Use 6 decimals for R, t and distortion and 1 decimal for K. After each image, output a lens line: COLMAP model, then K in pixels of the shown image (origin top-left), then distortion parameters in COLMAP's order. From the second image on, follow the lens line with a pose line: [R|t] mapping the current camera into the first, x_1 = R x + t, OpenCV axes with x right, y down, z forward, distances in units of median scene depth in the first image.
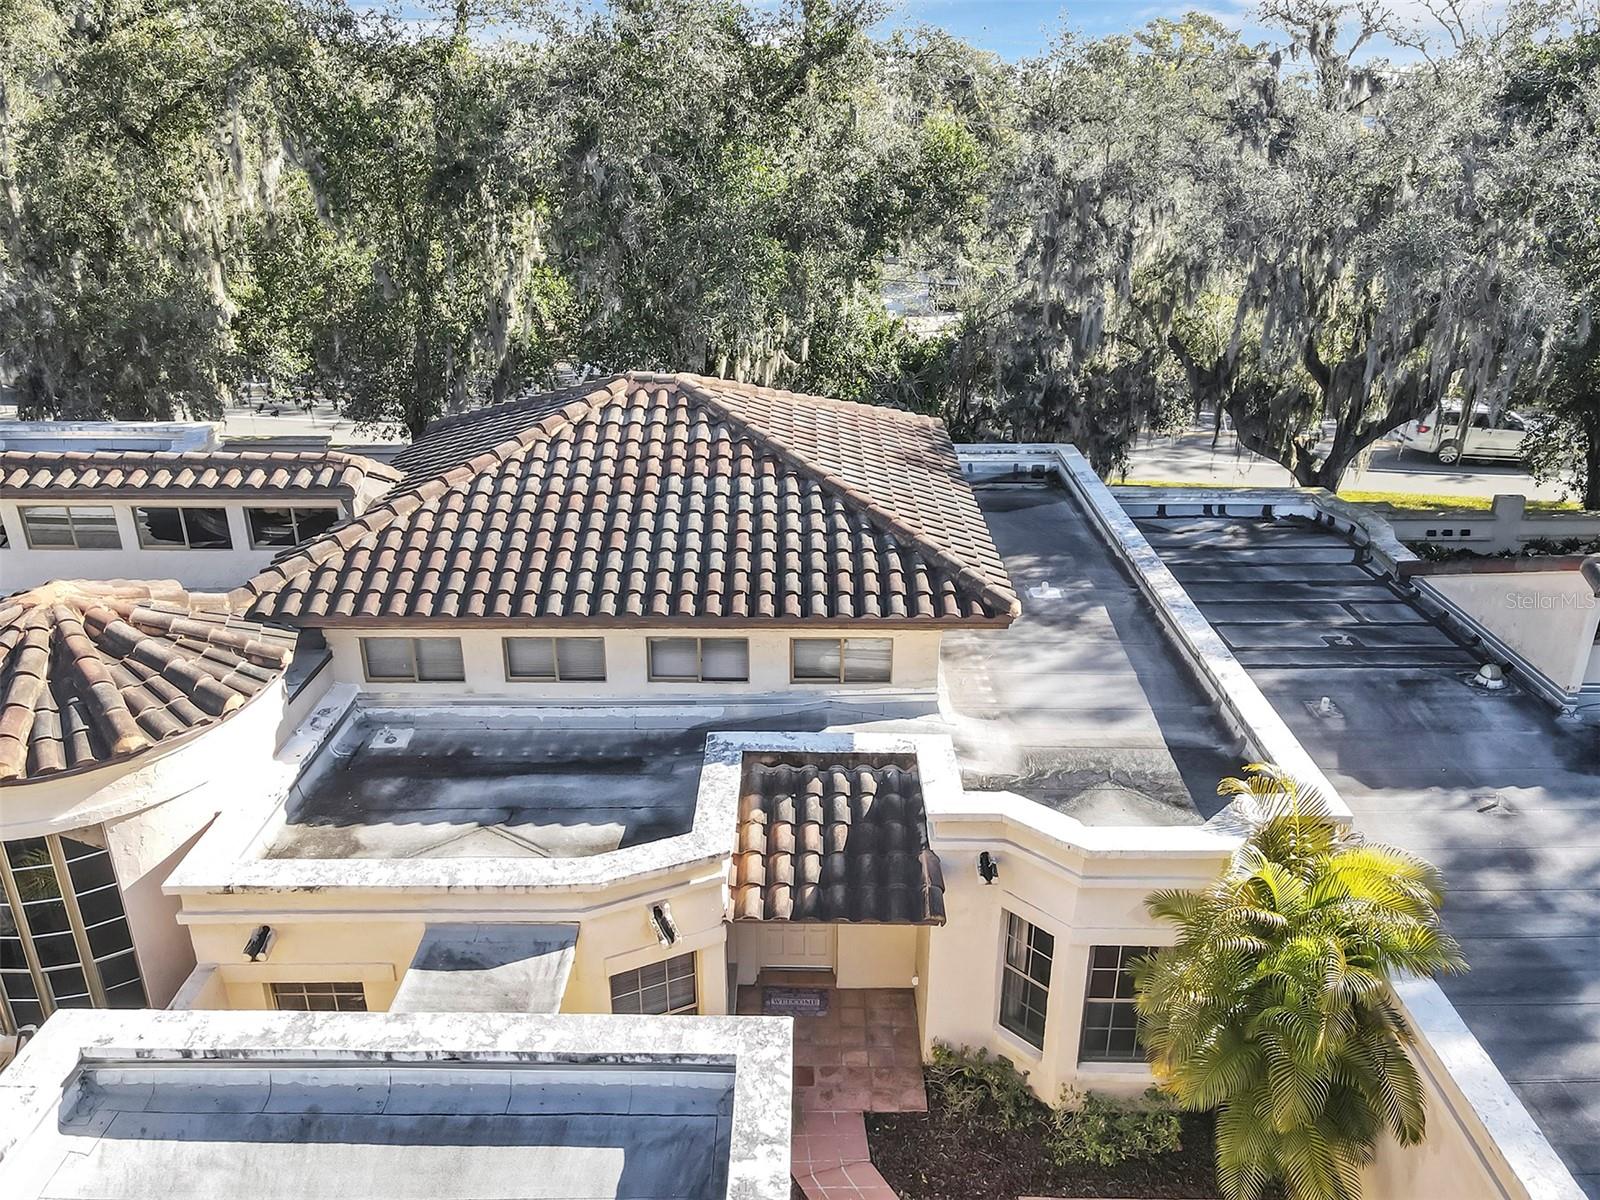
lens RADIAL K [[1172.7, 0, 800.0], [0, 1172.7, 600.0], [0, 0, 1]] dist [0.010384, 0.006873]
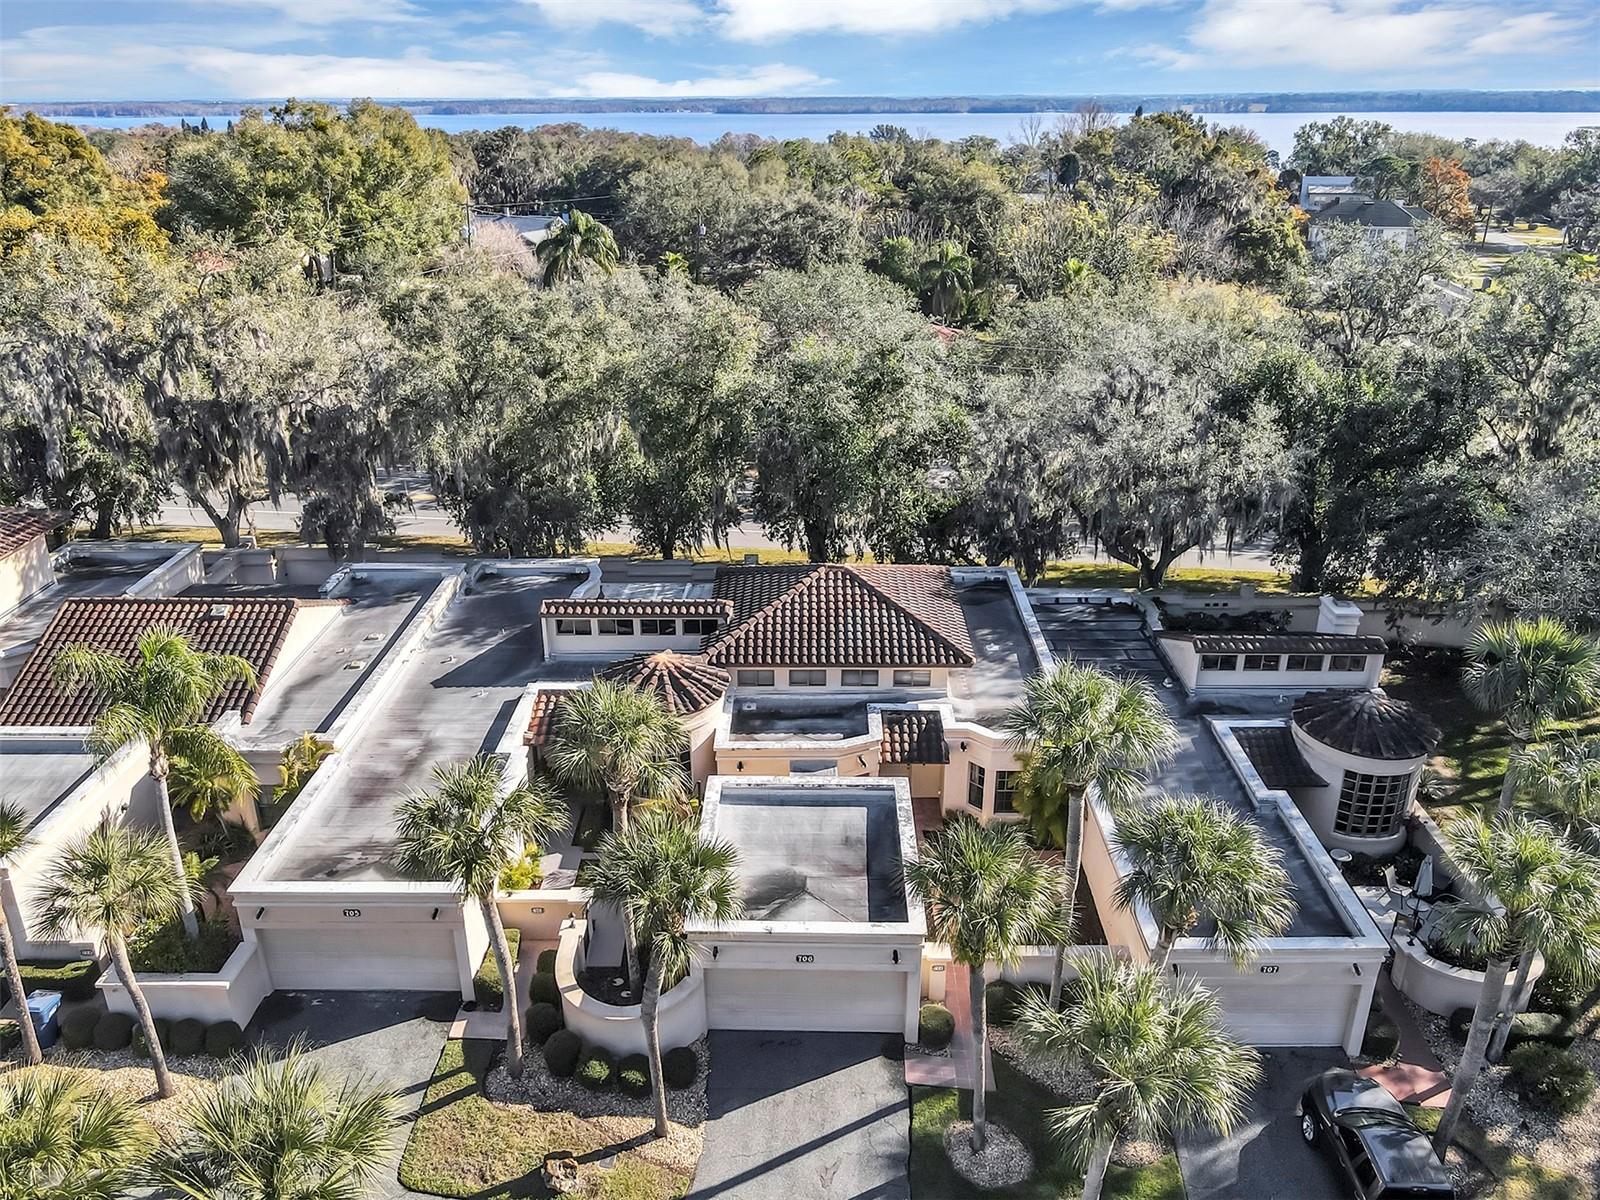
lens RADIAL K [[1155.0, 0, 804.6], [0, 1155.0, 602.3], [0, 0, 1]] dist [0.002060, 0.018964]
pose [[0.999968, -0.002778, -0.007466, -0.202295], [0.002803, 0.999990, 0.003354, -0.140507], [0.007457, -0.003375, 0.999967, -1.766474]]
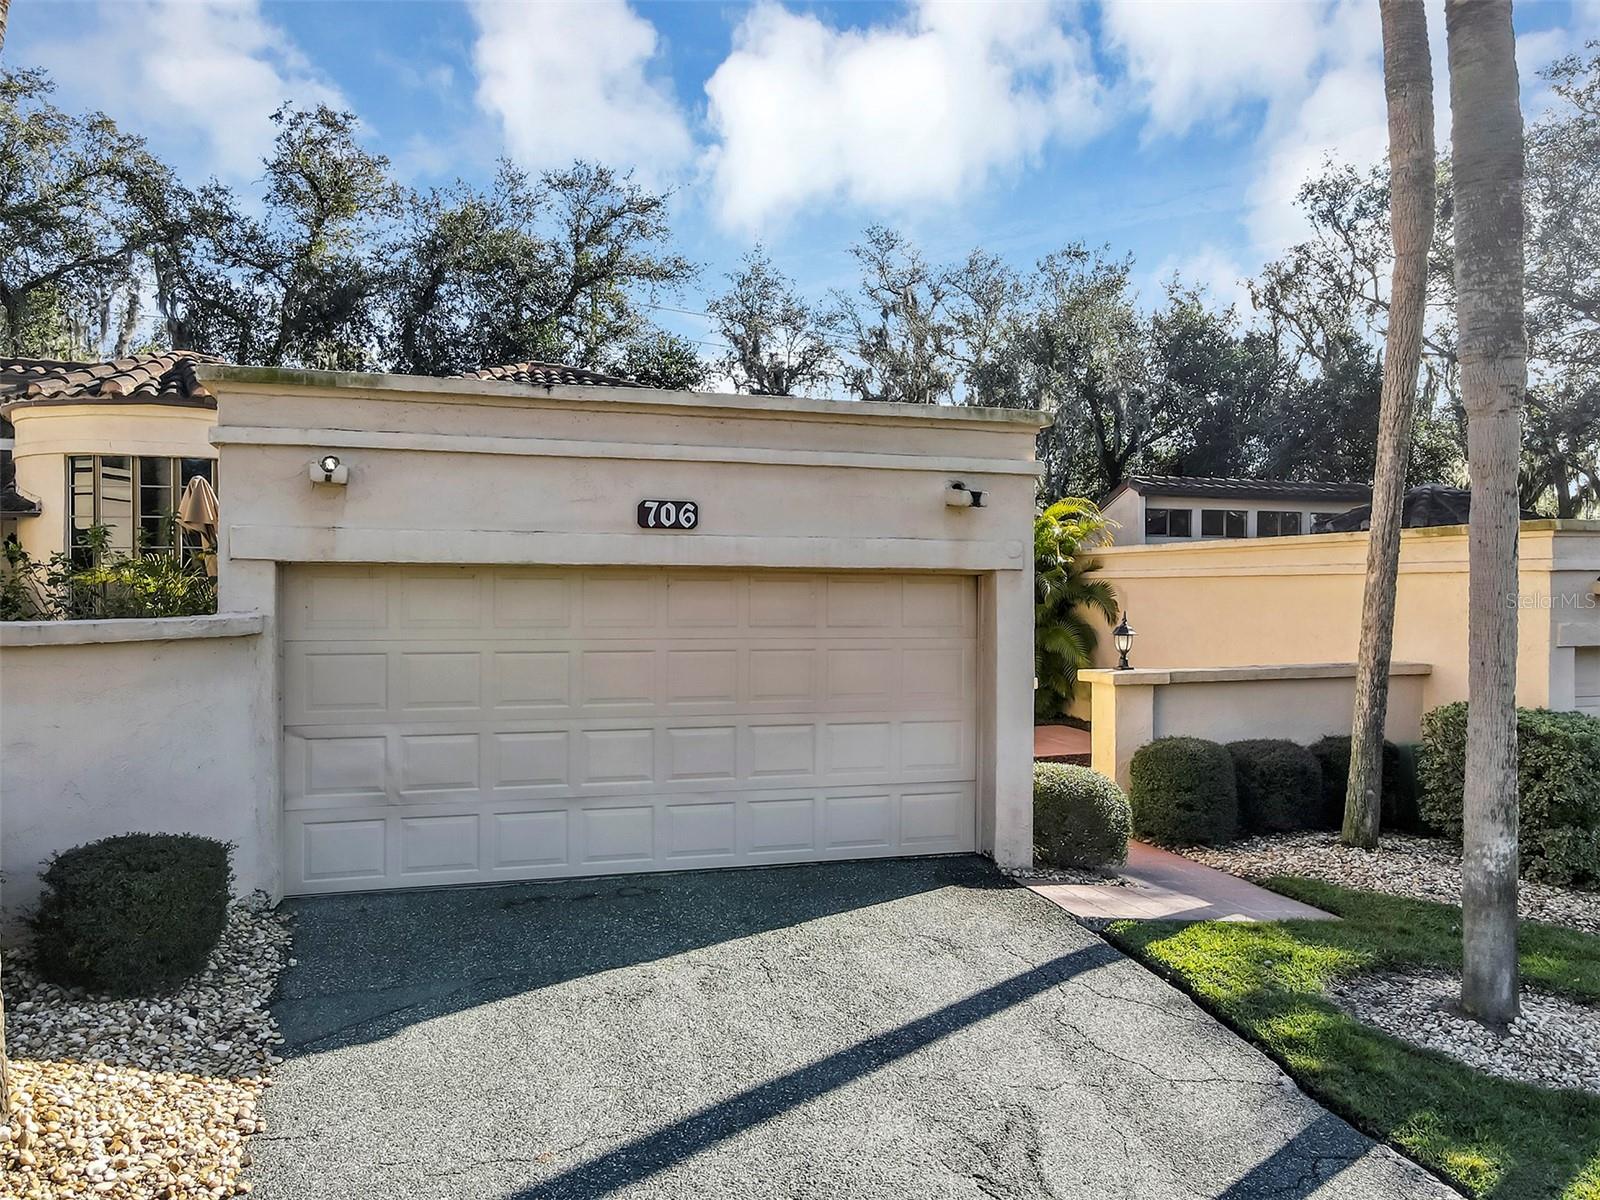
lens RADIAL K [[1172.7, 0, 800.0], [0, 1172.7, 600.0], [0, 0, 1]] dist [0.010384, 0.006873]
pose [[0.946978, -0.004957, 0.321261, -0.341587], [0.126876, 0.924391, -0.359728, 0.737394], [-0.295187, 0.381415, 0.876006, -0.273879]]
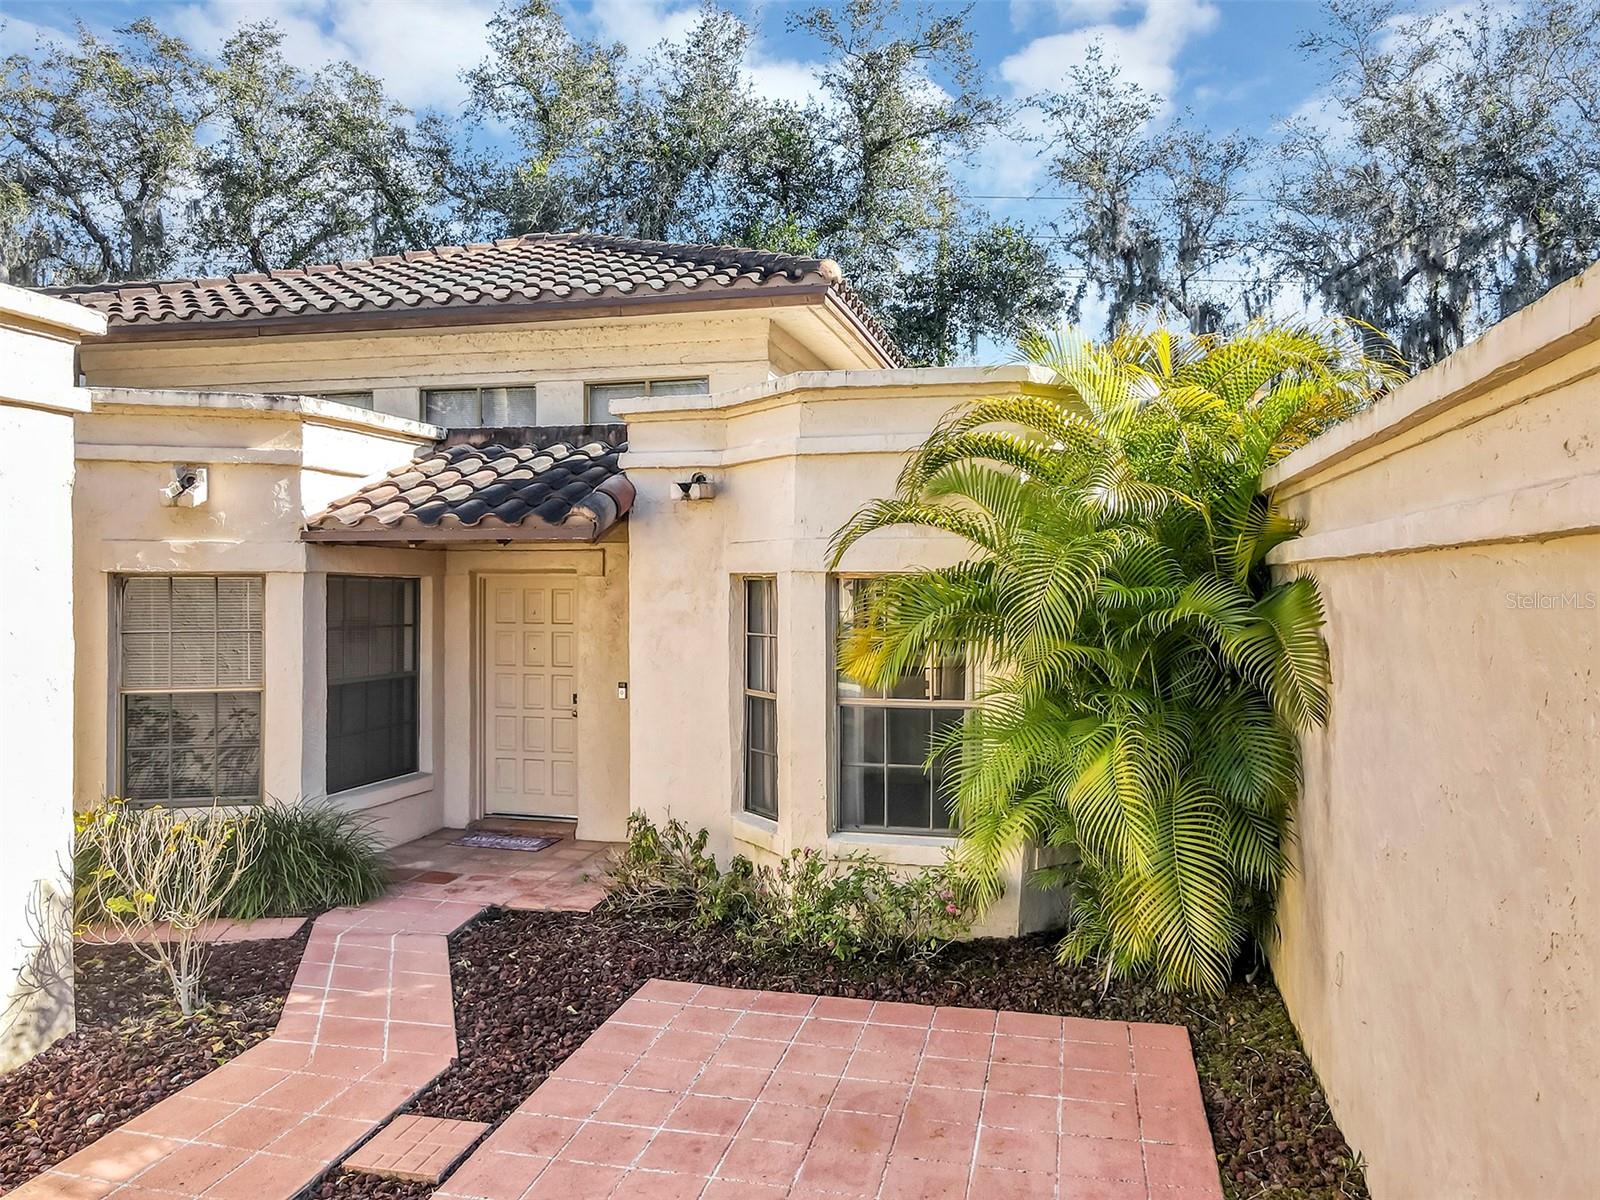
lens RADIAL K [[1172.7, 0, 800.0], [0, 1172.7, 600.0], [0, 0, 1]] dist [0.010384, 0.006873]
pose [[0.974459, 0.001272, -0.224561, 0.317705], [-0.086122, 0.925640, -0.368474, 0.456127], [0.207394, 0.378402, 0.902108, 0.383478]]
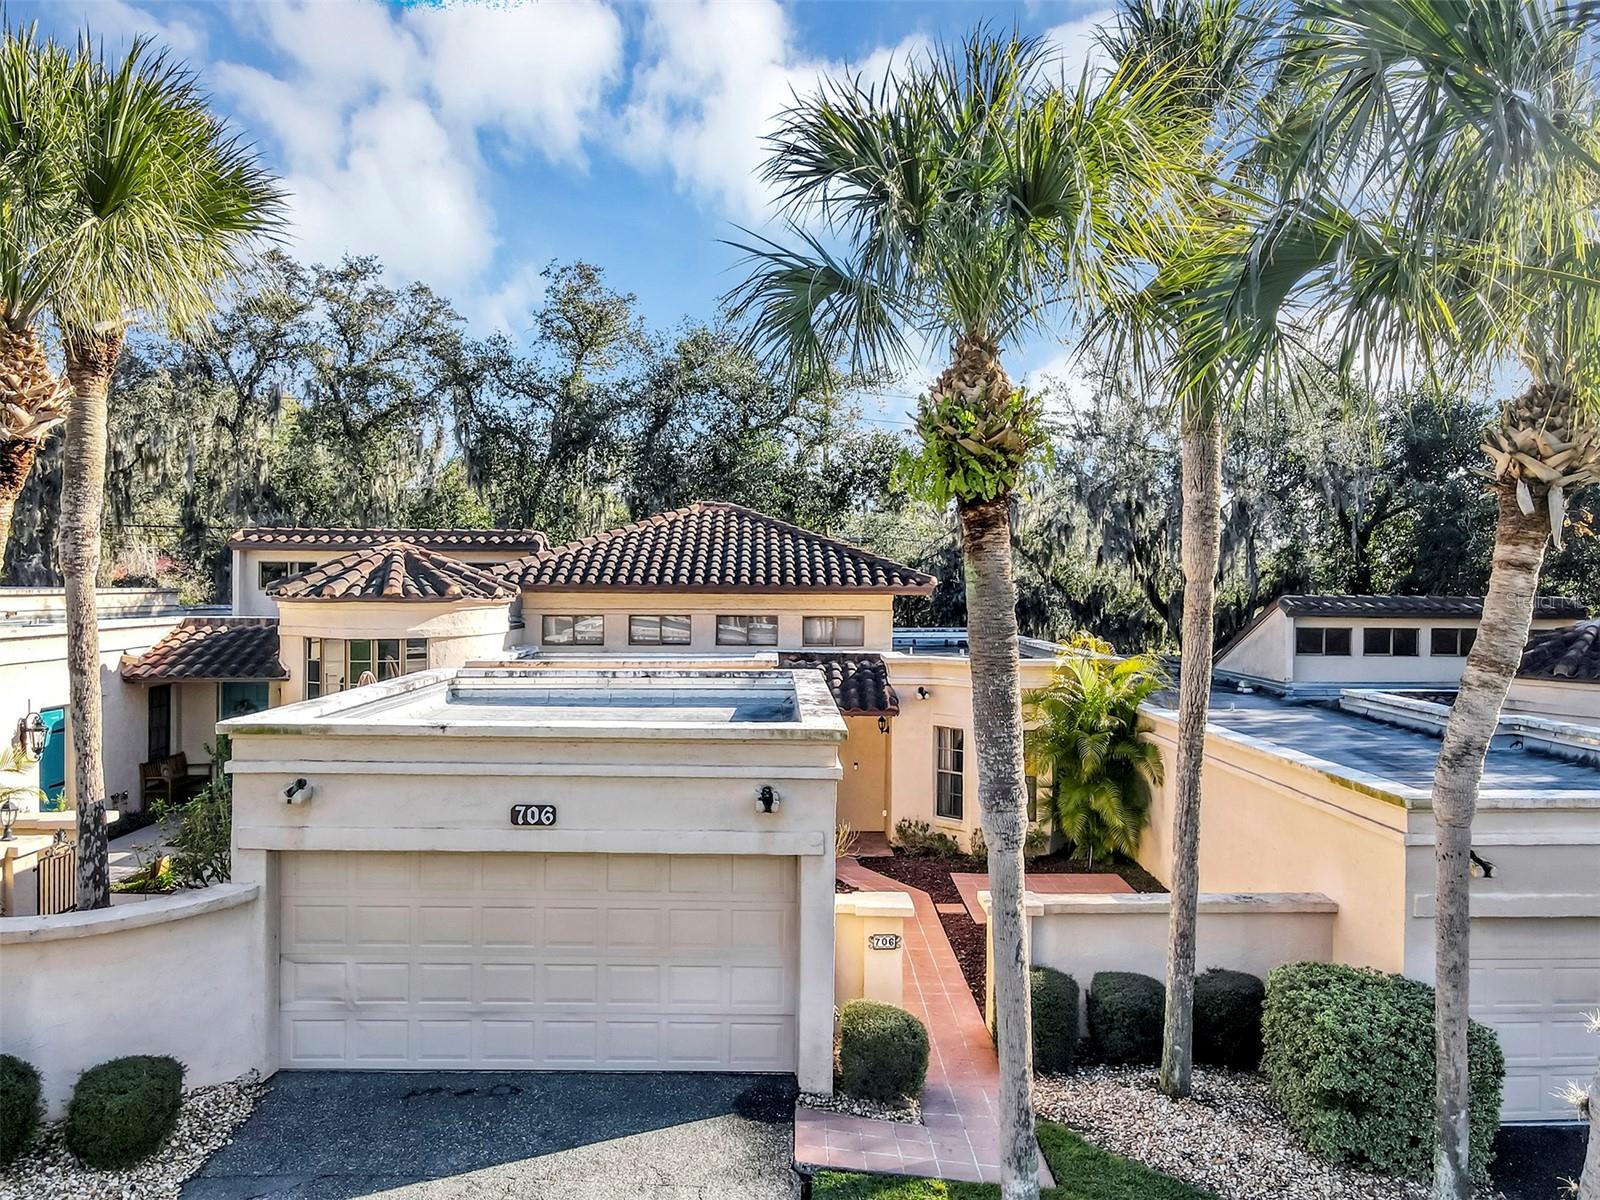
lens RADIAL K [[1155.0, 0, 804.6], [0, 1155.0, 602.3], [0, 0, 1]] dist [0.002060, 0.018964]
pose [[0.999389, 0.004532, 0.034657, -0.064039], [0.008746, 0.927584, -0.373511, 0.641836], [-0.033840, 0.373586, 0.926978, -0.542149]]
